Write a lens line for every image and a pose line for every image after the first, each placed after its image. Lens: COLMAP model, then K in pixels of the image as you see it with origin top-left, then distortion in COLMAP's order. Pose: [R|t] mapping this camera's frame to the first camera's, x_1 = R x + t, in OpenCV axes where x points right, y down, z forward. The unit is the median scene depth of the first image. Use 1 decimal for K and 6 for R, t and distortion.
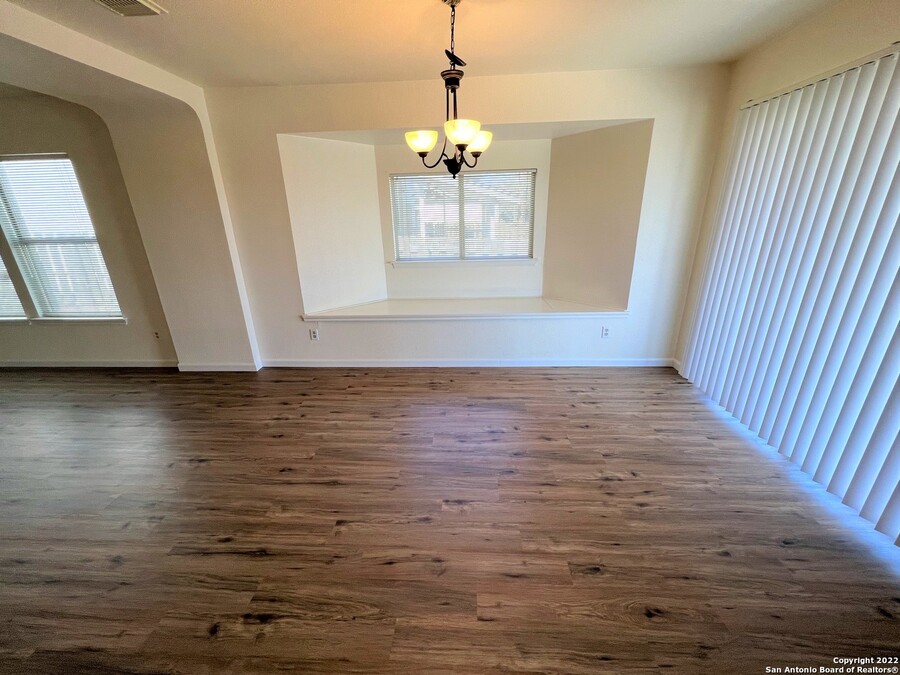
lens RADIAL K [[358.6, 0, 449.2], [0, 358.6, 338.5], [0, 0, 1]] dist [0.000652, 0.000294]
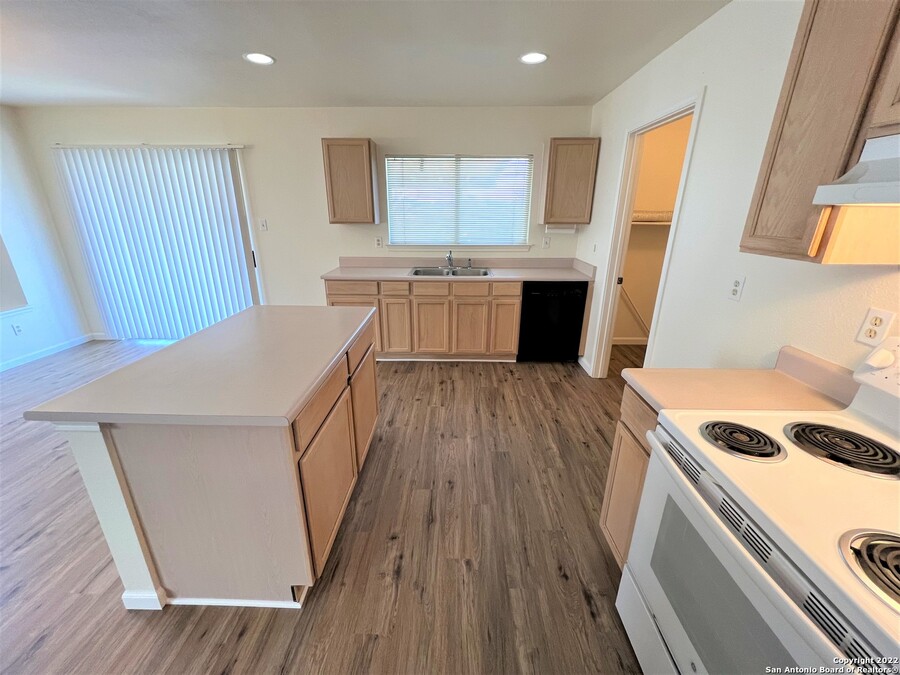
lens RADIAL K [[358.6, 0, 447.6], [0, 358.6, 338.0], [0, 0, 1]] dist [0.000652, 0.000294]
pose [[-0.032339, -0.309874, 0.950228, -0.715620], [0.331091, 0.893724, 0.302715, 0.120168], [-0.943044, 0.324401, 0.073694, -0.313958]]
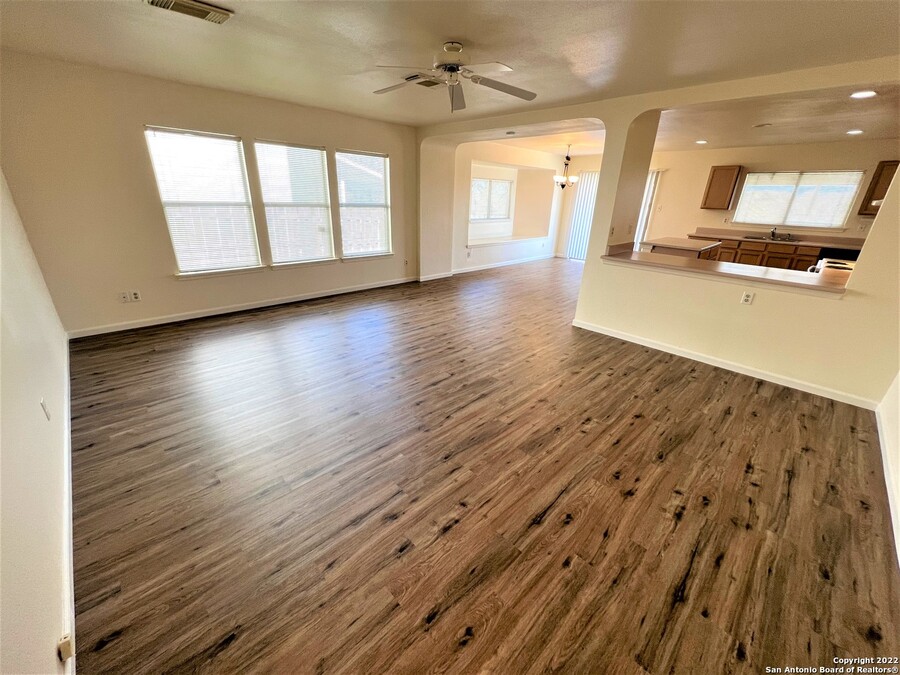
lens RADIAL K [[358.6, 0, 451.5], [0, 358.6, 336.8], [0, 0, 1]] dist [0.000652, 0.000294]
pose [[0.673518, -0.230750, 0.702231, -2.393233], [0.202825, 0.971253, 0.124617, 0.202959], [-0.710799, 0.058498, 0.700958, -0.419610]]
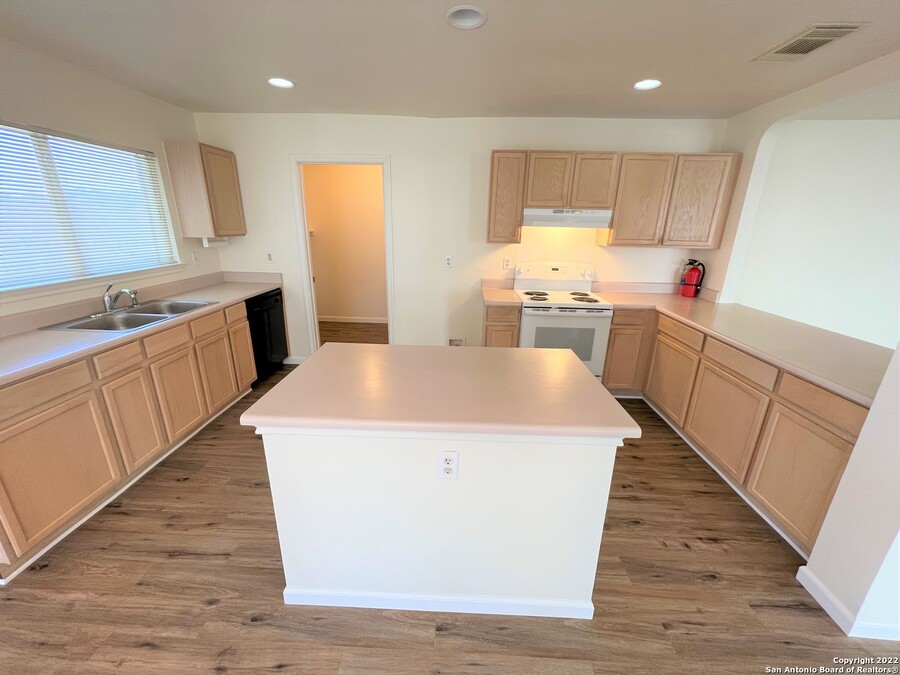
lens RADIAL K [[358.6, 0, 448.3], [0, 358.6, 337.0], [0, 0, 1]] dist [0.000652, 0.000294]
pose [[-0.999891, 0.012644, -0.007663, -0.160203], [0.005439, 0.796537, 0.604565, -0.157646], [0.013748, 0.604457, -0.796519, 0.390960]]
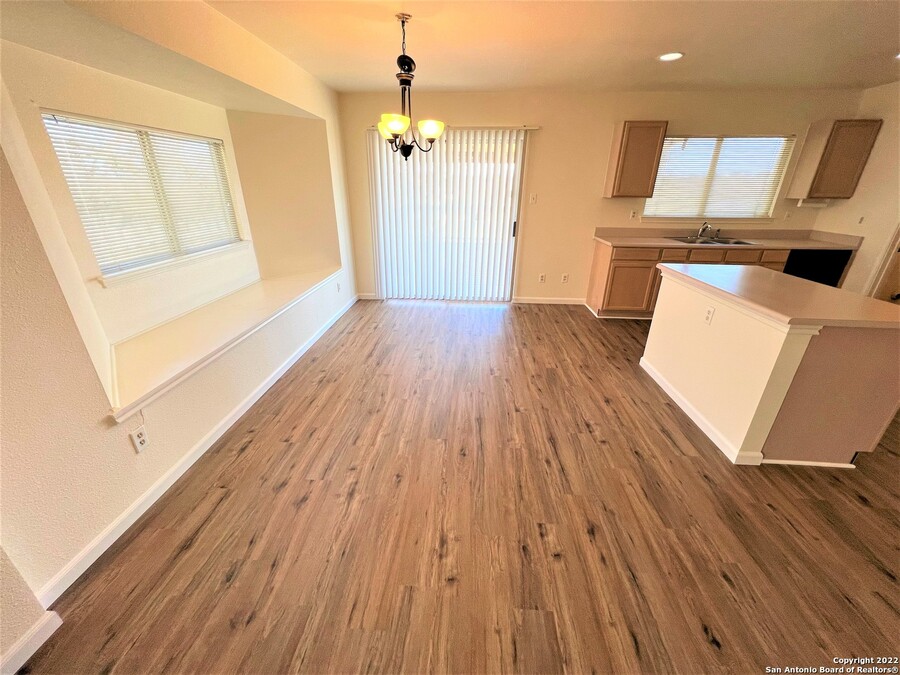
lens RADIAL K [[358.6, 0, 450.0], [0, 358.6, 337.2], [0, 0, 1]] dist [0.000652, 0.000294]
pose [[0.004955, -0.365196, 0.930918, -0.920714], [0.327619, 0.880143, 0.343533, -0.192013], [-0.944797, 0.303284, 0.124006, 0.597623]]
